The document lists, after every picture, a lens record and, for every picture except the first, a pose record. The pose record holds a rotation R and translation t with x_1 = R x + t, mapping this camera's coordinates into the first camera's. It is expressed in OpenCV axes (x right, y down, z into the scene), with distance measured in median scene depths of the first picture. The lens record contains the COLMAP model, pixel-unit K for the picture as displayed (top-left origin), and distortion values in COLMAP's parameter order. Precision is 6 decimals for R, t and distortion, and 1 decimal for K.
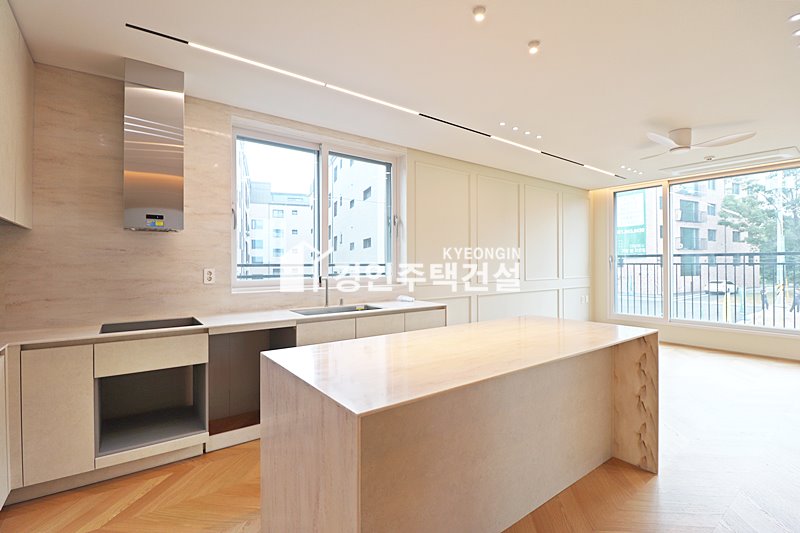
lens RADIAL K [[373.5, 0, 397.7], [0, 373.5, 262.9], [0, 0, 1]] dist [-0.004728, -0.010596]
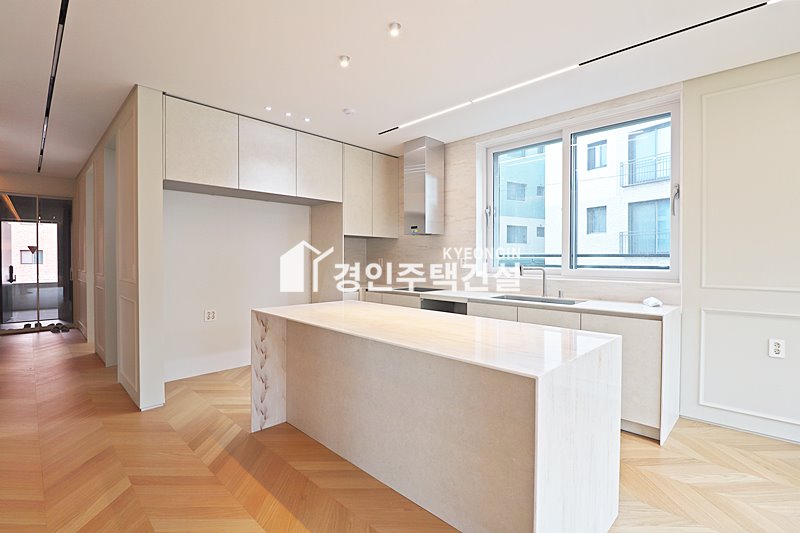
lens RADIAL K [[373.5, 0, 399.8], [0, 373.5, 265.7], [0, 0, 1]] dist [-0.004728, -0.010596]
pose [[0.144997, 0.021886, -0.989190, 0.712362], [0.001501, 0.999749, 0.022340, 0.010532], [0.989431, -0.004724, 0.144928, 0.450270]]
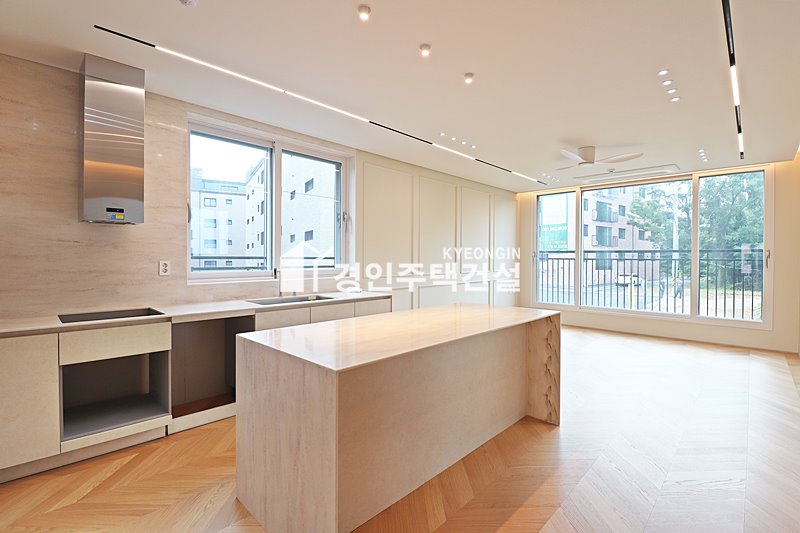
lens RADIAL K [[373.5, 0, 399.1], [0, 373.5, 261.1], [0, 0, 1]] dist [-0.004728, -0.010596]
pose [[0.986846, 0.006461, 0.161533, -0.028243], [-0.008650, 0.999880, 0.012850, -0.001585], [-0.161430, -0.014079, 0.986784, -0.095782]]
